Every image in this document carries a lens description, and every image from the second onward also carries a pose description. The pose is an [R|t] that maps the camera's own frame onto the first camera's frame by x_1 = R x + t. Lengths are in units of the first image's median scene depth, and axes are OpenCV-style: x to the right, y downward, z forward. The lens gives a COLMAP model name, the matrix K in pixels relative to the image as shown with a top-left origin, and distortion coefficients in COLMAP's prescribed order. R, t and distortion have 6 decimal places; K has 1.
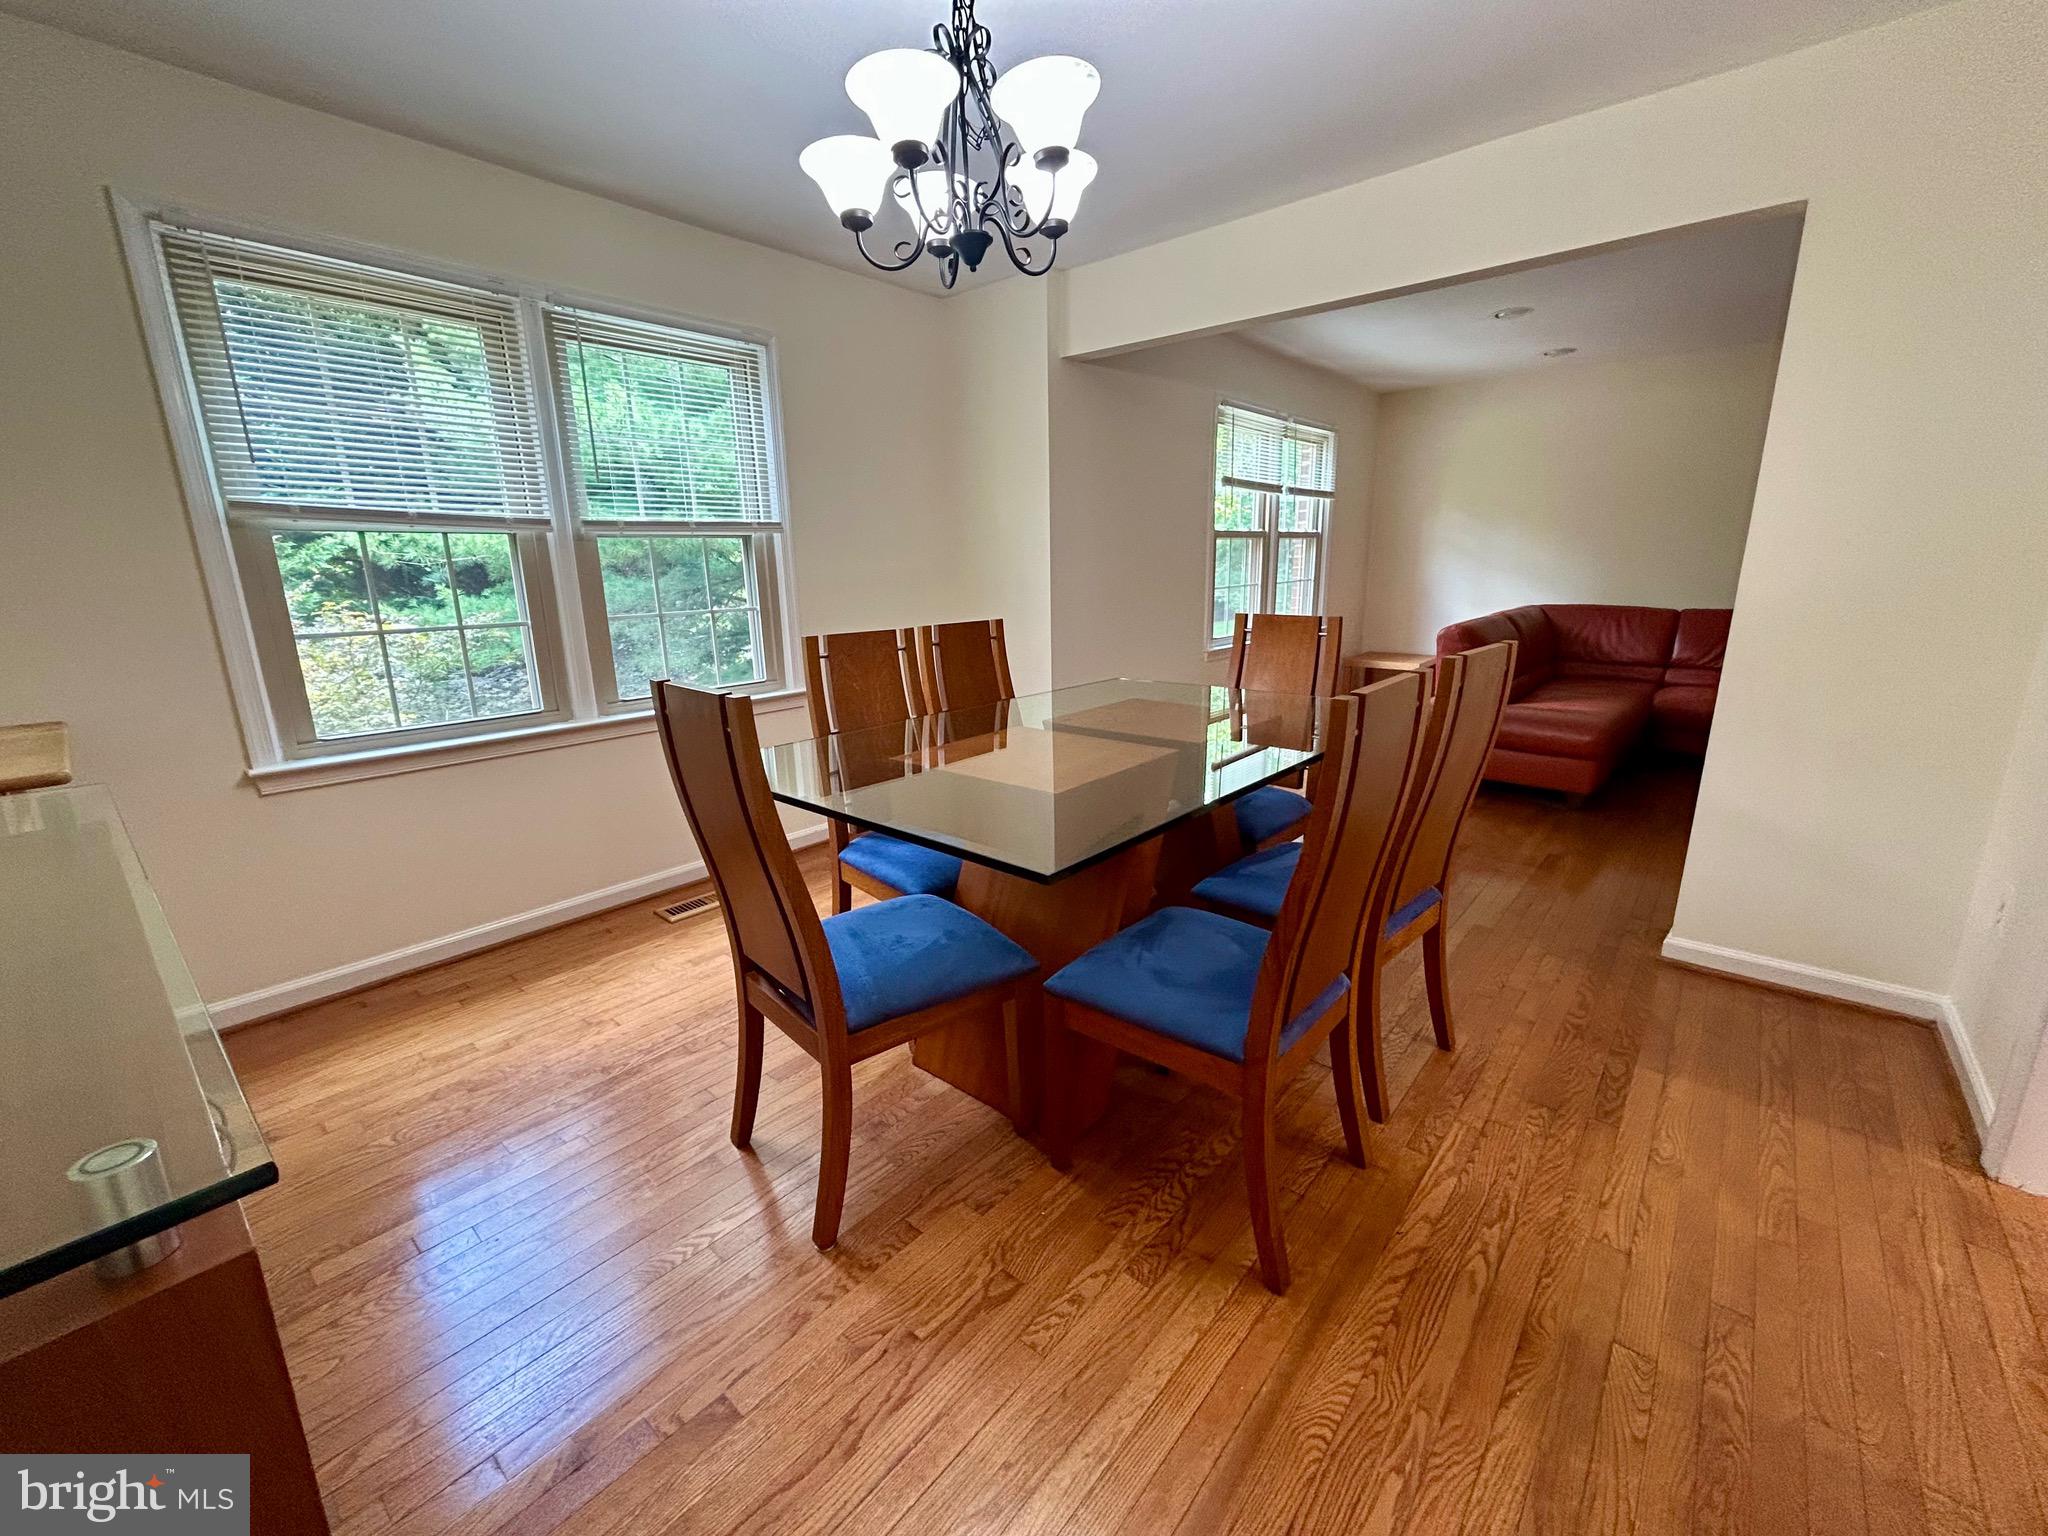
lens RADIAL K [[828.0, 0, 1022.1], [0, 828.0, 781.9], [0, 0, 1]] dist [-0.003409, 0.001346]
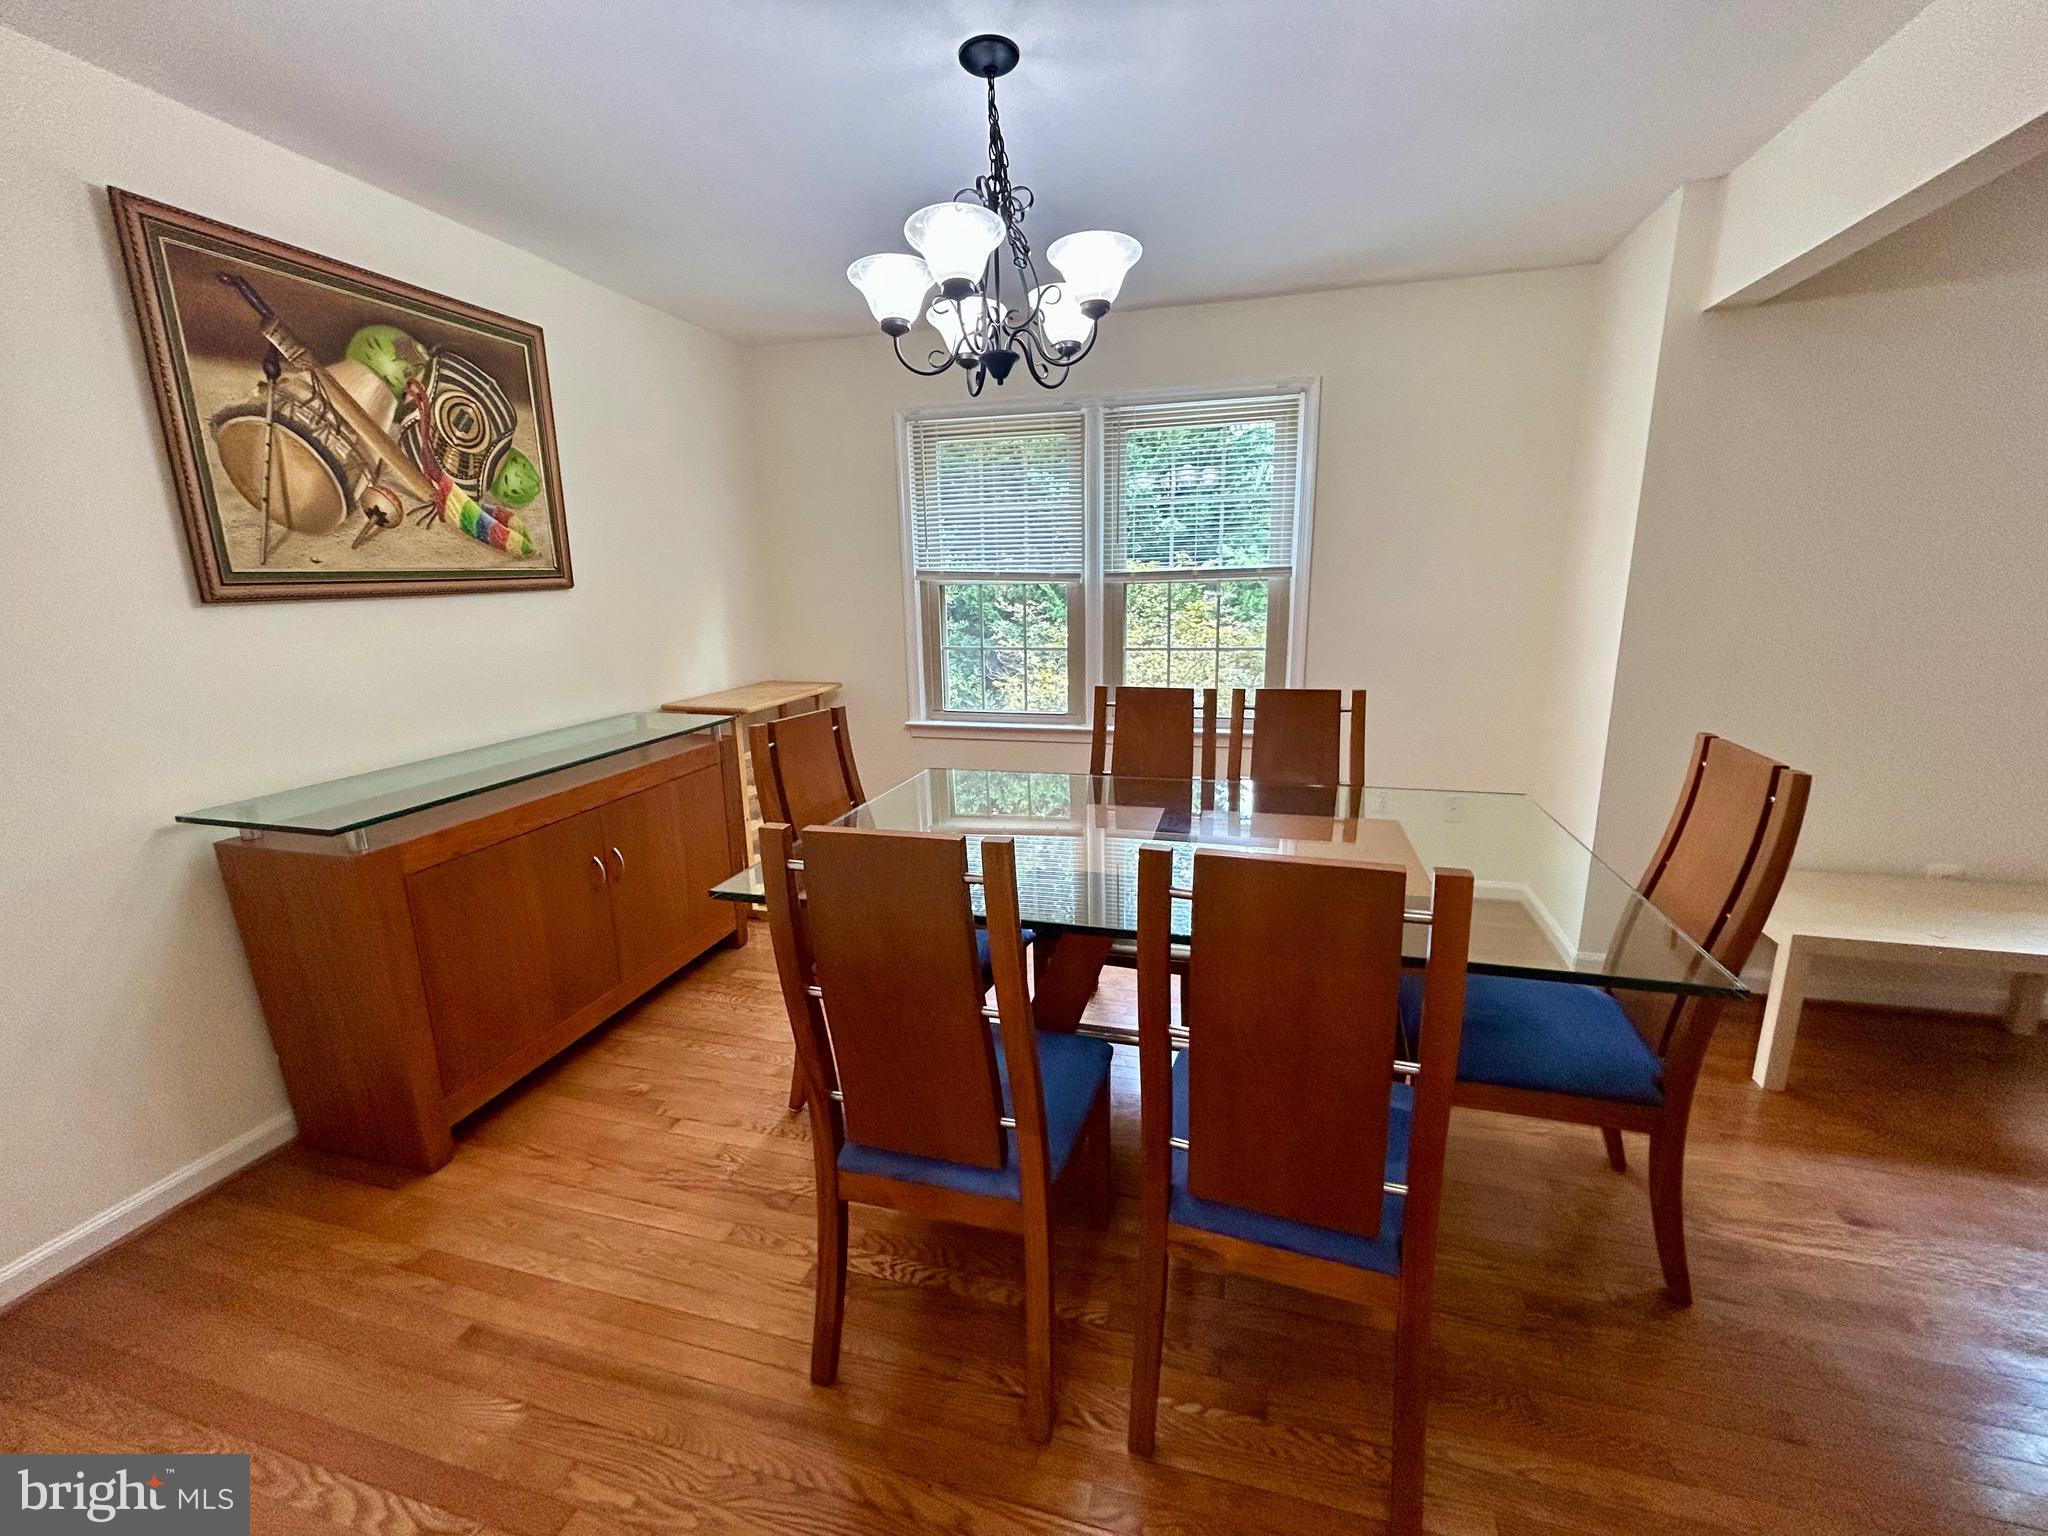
lens RADIAL K [[828.0, 0, 1033.0], [0, 828.0, 776.9], [0, 0, 1]] dist [-0.003409, 0.001346]
pose [[0.430539, 0.219917, -0.875370, 1.135442], [-0.216373, 0.966729, 0.136449, -0.300238], [0.876253, 0.130660, 0.463799, 0.645351]]
